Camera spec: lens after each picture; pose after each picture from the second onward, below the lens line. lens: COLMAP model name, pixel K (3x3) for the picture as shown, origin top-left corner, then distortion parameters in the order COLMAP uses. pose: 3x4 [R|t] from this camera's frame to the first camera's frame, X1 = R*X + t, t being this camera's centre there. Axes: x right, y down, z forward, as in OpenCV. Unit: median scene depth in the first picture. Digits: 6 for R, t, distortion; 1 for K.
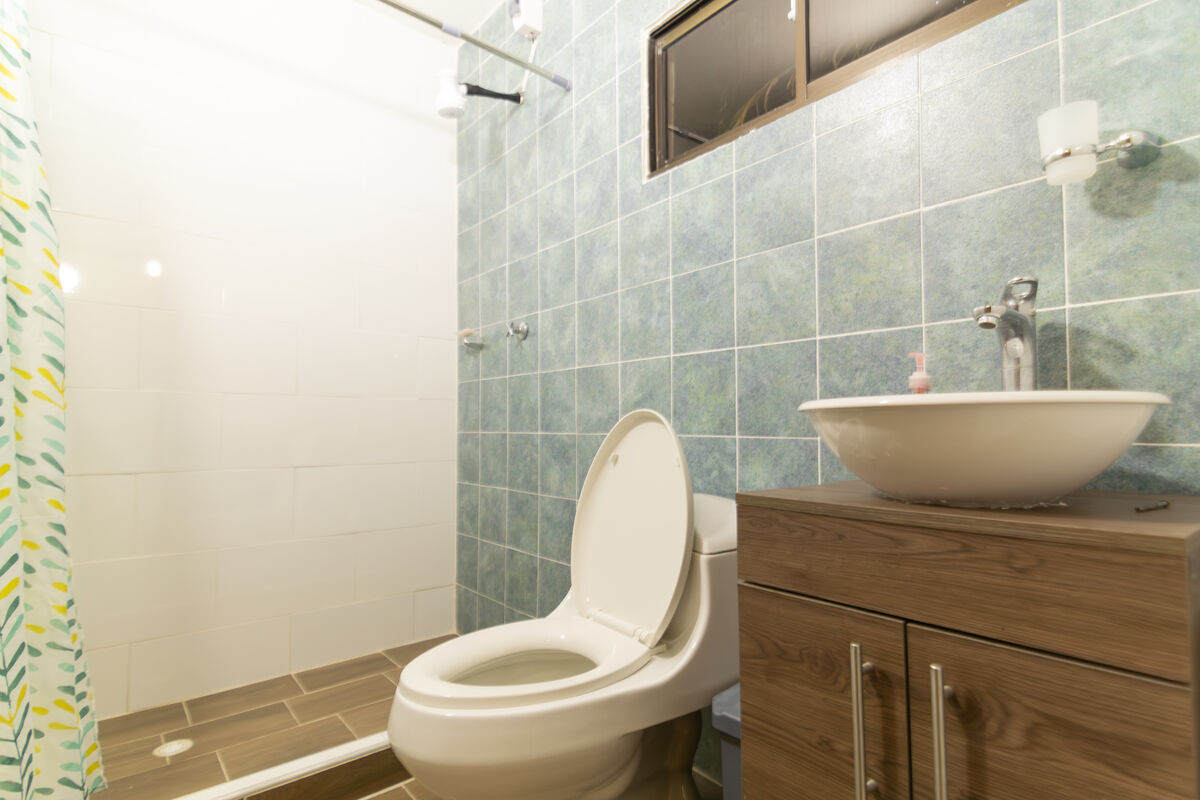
lens RADIAL K [[589.7, 0, 602.1], [0, 589.7, 403.8], [0, 0, 1]] dist [-0.006807, -0.000500]
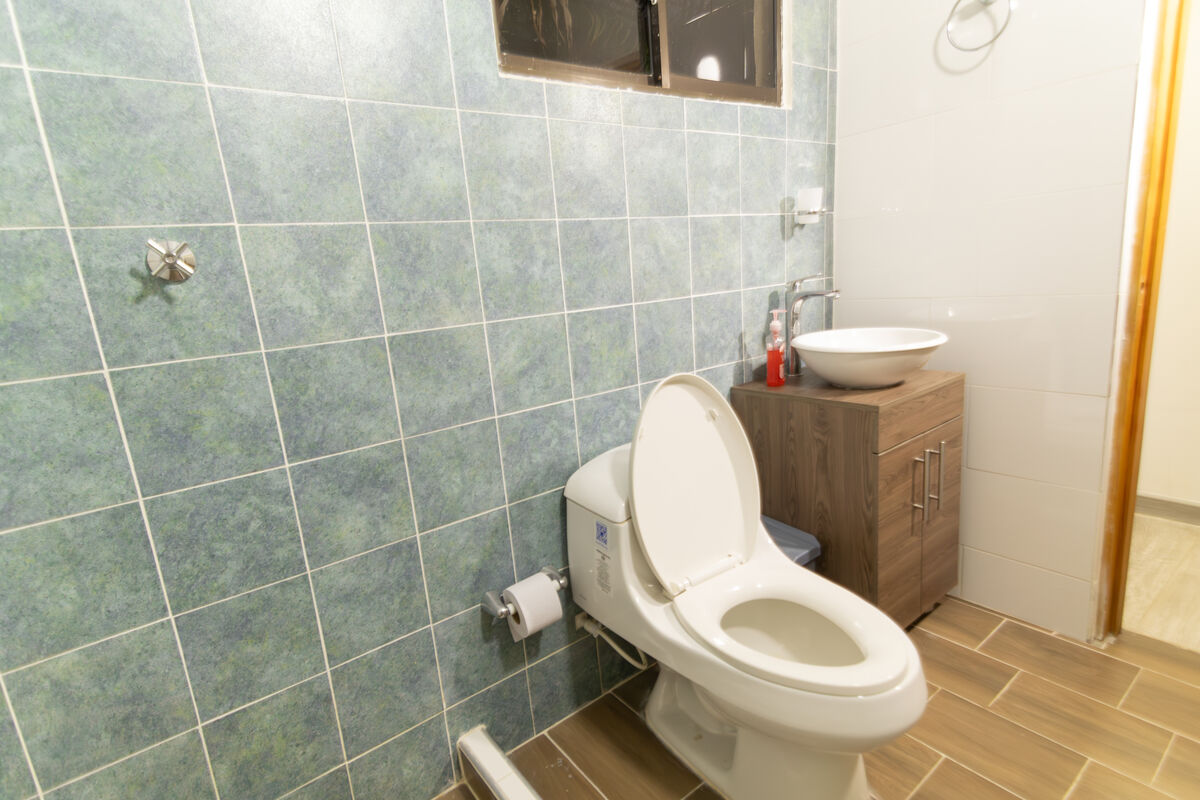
lens RADIAL K [[591.2, 0, 600.1], [0, 591.2, 378.1], [0, 0, 1]] dist [0.002649, -0.001167]
pose [[0.051154, -0.201864, 0.978077, -0.780641], [0.027678, 0.979269, 0.200662, -0.164441], [-0.998307, 0.016807, 0.055681, 0.917594]]
